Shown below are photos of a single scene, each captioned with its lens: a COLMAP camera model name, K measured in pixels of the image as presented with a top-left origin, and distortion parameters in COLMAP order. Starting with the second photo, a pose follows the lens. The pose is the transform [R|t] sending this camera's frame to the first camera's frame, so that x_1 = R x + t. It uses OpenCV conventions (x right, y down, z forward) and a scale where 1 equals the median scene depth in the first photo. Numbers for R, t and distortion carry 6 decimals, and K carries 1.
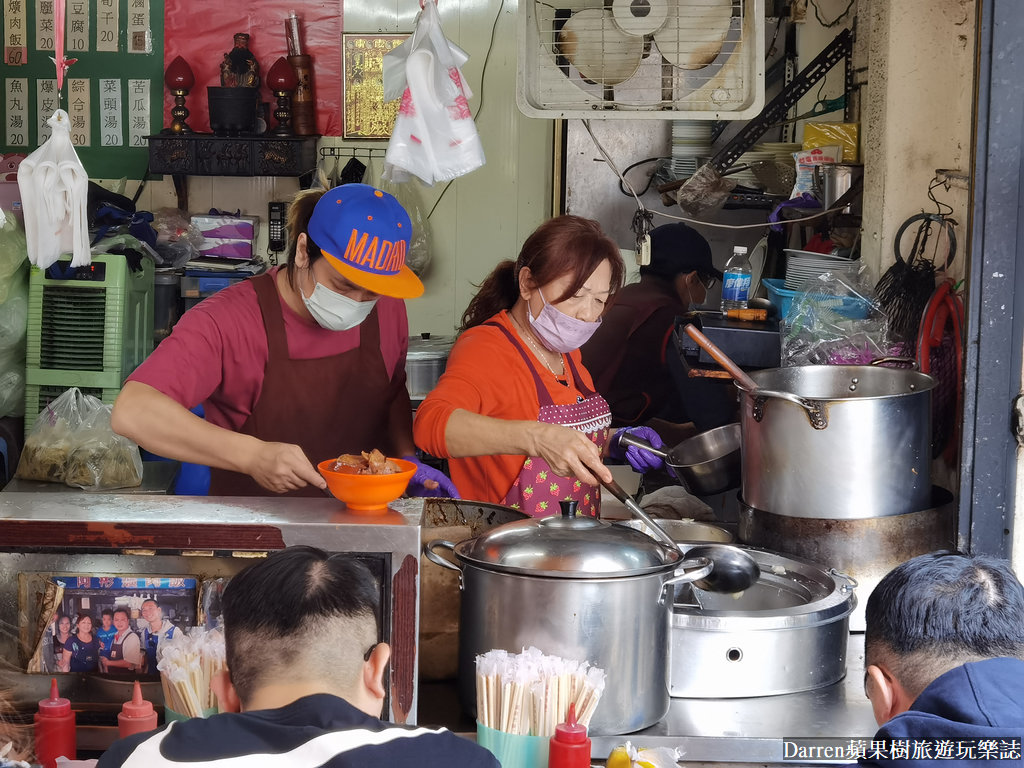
lens RADIAL K [[2023.2, 0, 512.0], [0, 2023.2, 384.0], [0, 0, 1]] dist [0.379008, -3.581491]
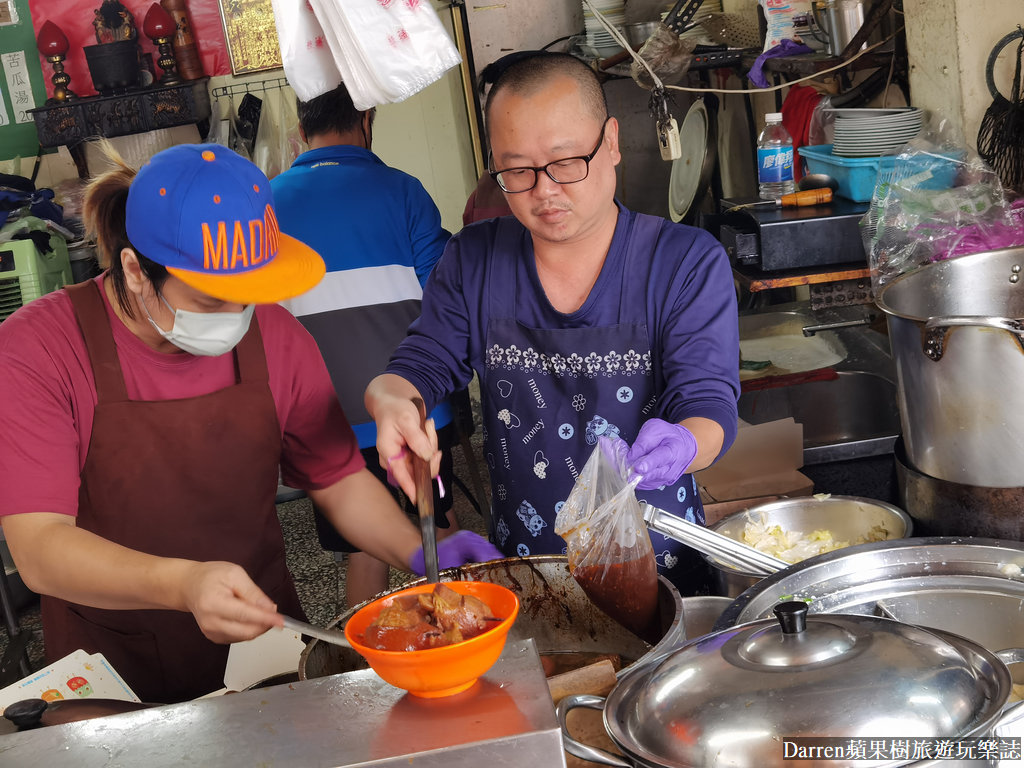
lens RADIAL K [[1578.6, 0, 512.0], [0, 1578.6, 384.0], [0, 0, 1]] dist [0.118083, -0.794603]
pose [[0.980548, -0.186766, 0.060360, -0.035975], [0.180665, 0.979009, 0.094350, -0.033695], [-0.076714, -0.081610, 0.993708, 0.318312]]
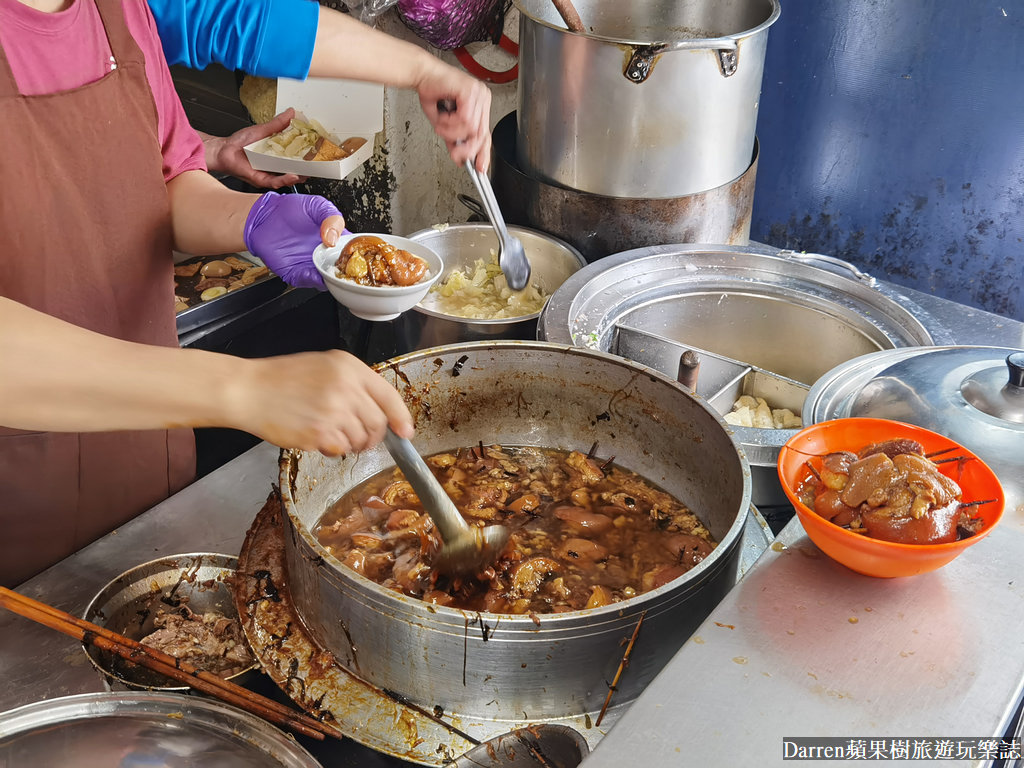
lens RADIAL K [[1224.9, 0, 543.7], [0, 1224.9, 408.2], [0, 0, 1]] dist [0.010963, -0.000406]
pose [[0.565141, -0.445115, 0.694613, -0.165360], [0.091956, 0.870702, 0.483138, -0.062214], [-0.819853, -0.209168, 0.533001, 0.517242]]
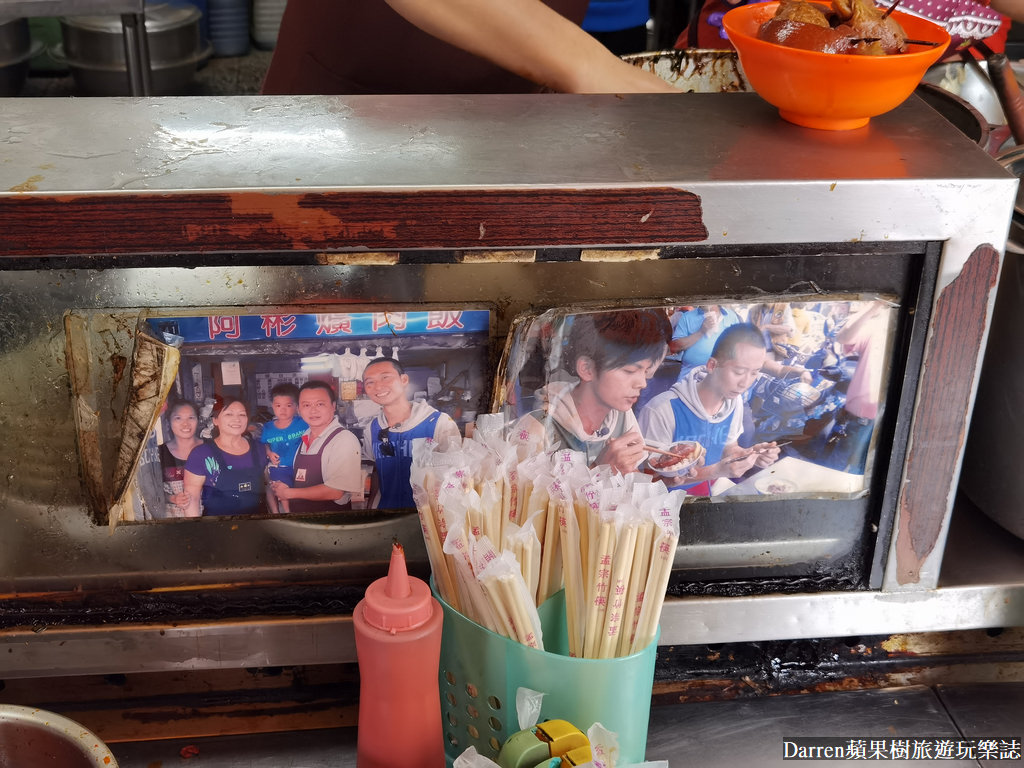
lens RADIAL K [[1458.9, 0, 512.0], [0, 1458.9, 384.0], [0, 0, 1]] dist [0.190962, -1.563972]
pose [[0.992013, -0.049404, 0.116059, -0.101983], [0.008367, 0.943854, 0.330257, 0.004642], [-0.125859, -0.326648, 0.936729, 0.385869]]
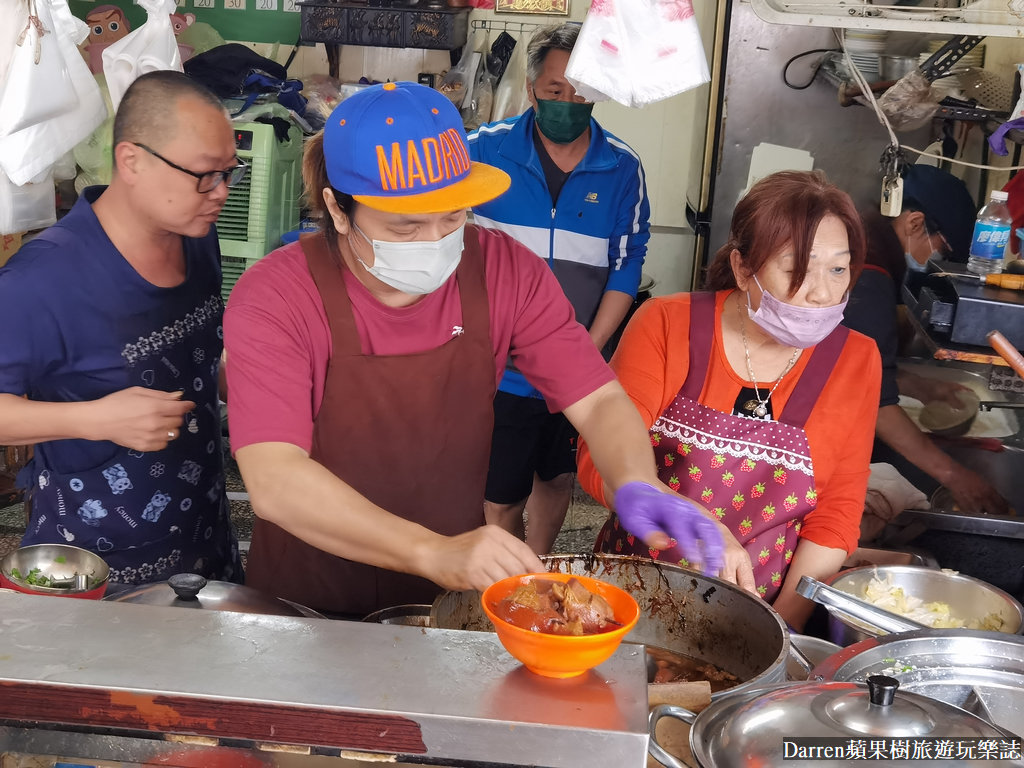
lens RADIAL K [[1591.3, 0, 510.2], [0, 1591.3, 365.5], [0, 0, 1]] dist [0.015767, -0.175985]
pose [[0.997166, 0.055638, -0.050636, -0.037162], [-0.049841, 0.992758, 0.109306, -0.047837], [0.056351, -0.106472, 0.992718, 0.292639]]
